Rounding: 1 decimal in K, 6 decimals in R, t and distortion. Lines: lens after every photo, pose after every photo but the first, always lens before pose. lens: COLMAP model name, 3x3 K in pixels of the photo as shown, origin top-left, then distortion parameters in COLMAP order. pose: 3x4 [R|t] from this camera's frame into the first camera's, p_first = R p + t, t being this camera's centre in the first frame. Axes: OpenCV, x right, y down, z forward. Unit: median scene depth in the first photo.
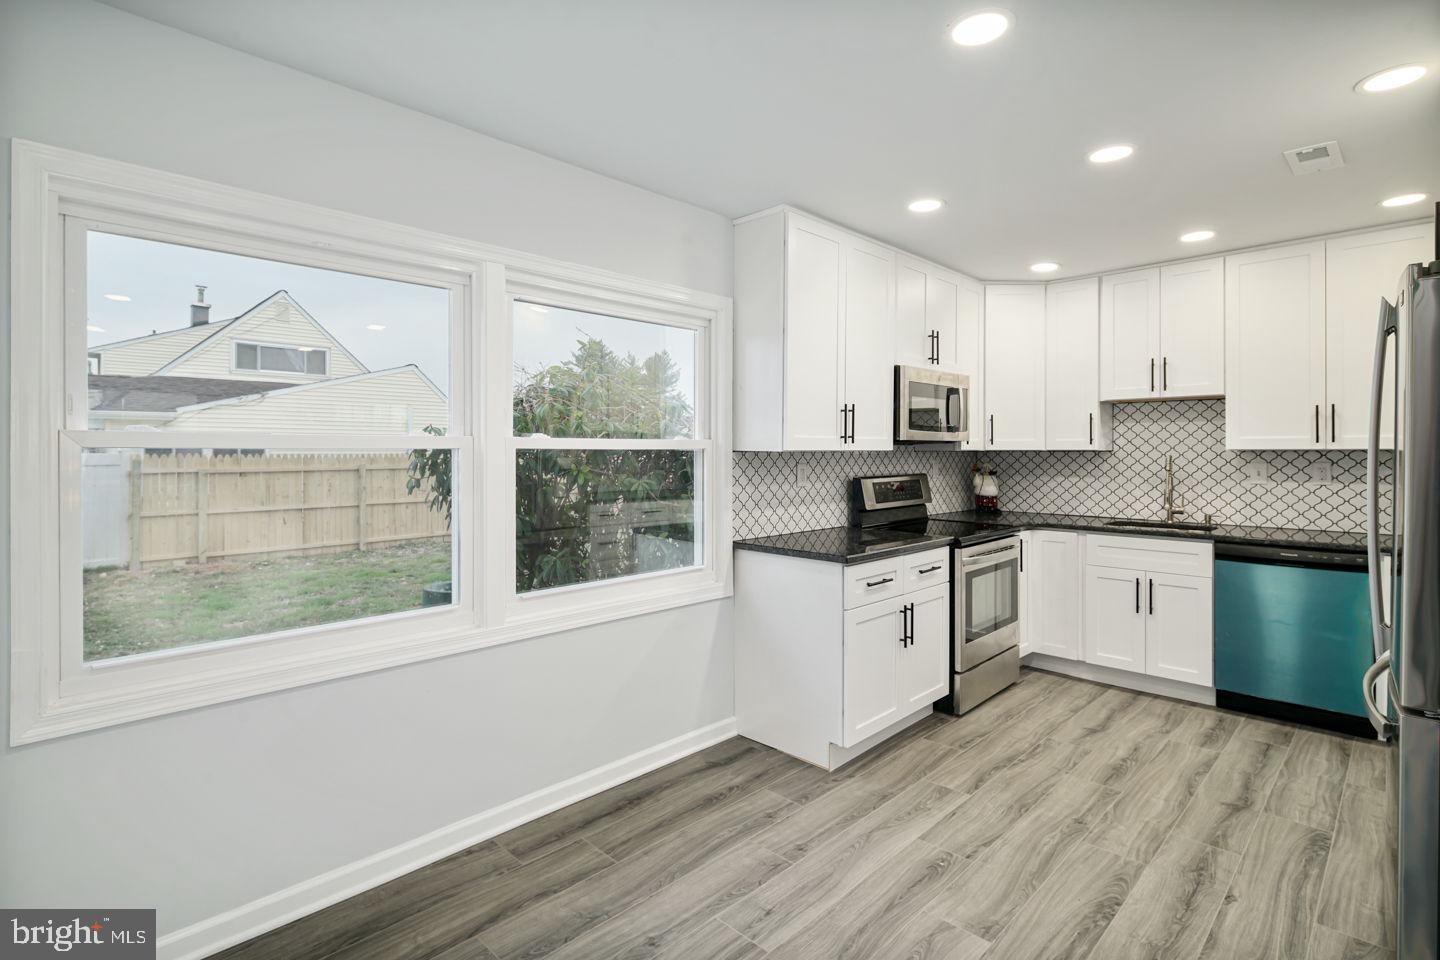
lens RADIAL K [[702.3, 0, 716.1], [0, 702.3, 453.5], [0, 0, 1]] dist [-0.000220, -0.000632]
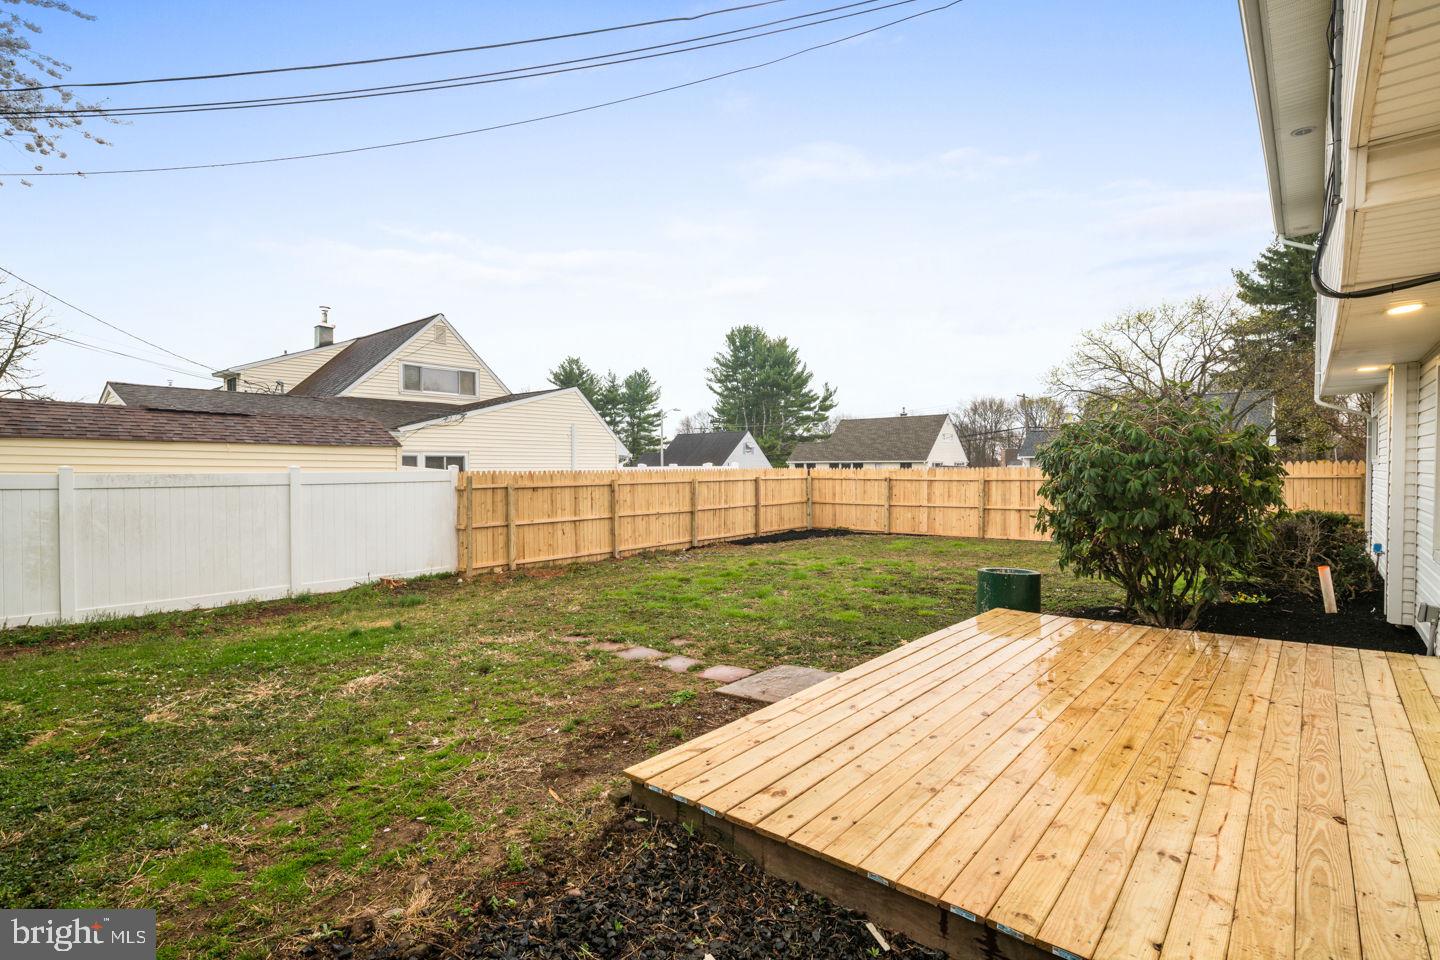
lens RADIAL K [[702.6, 0, 709.6], [0, 702.6, 454.1], [0, 0, 1]] dist [0.003549, -0.000774]
pose [[0.996244, -0.002910, 0.086537, -1.588487], [0.004935, 0.999719, -0.023193, 0.006263], [-0.086445, 0.023533, 0.995979, -0.362084]]
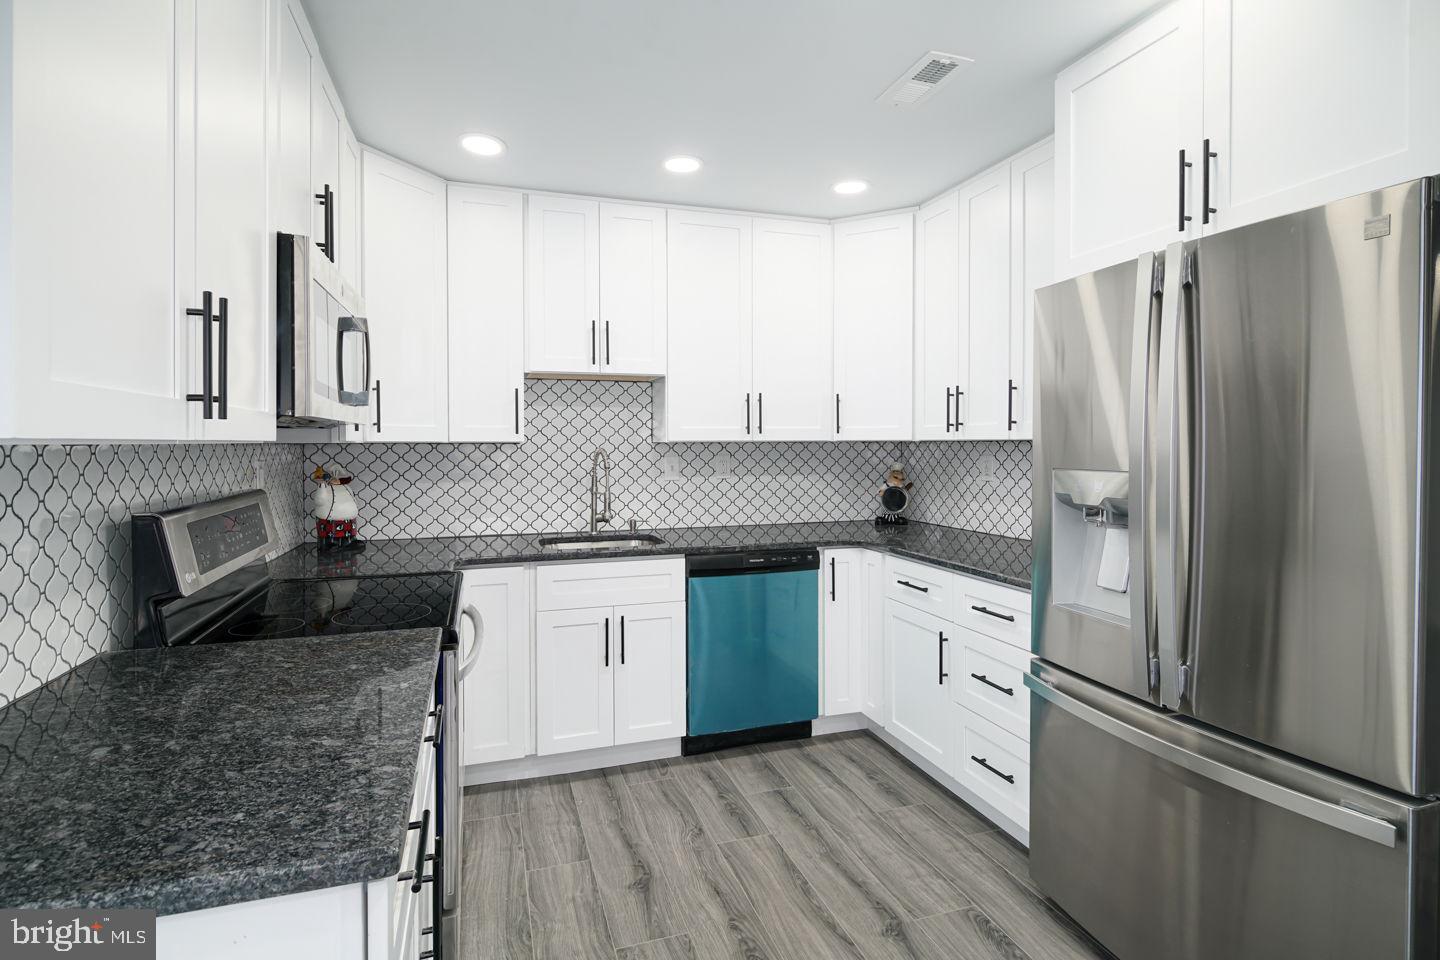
lens RADIAL K [[702.6, 0, 709.6], [0, 702.6, 454.1], [0, 0, 1]] dist [0.003549, -0.000774]
pose [[0.462757, -0.014315, 0.886370, 0.008521], [0.005882, 0.999897, 0.013078, -0.000949], [-0.886466, -0.000838, 0.462793, 0.598945]]
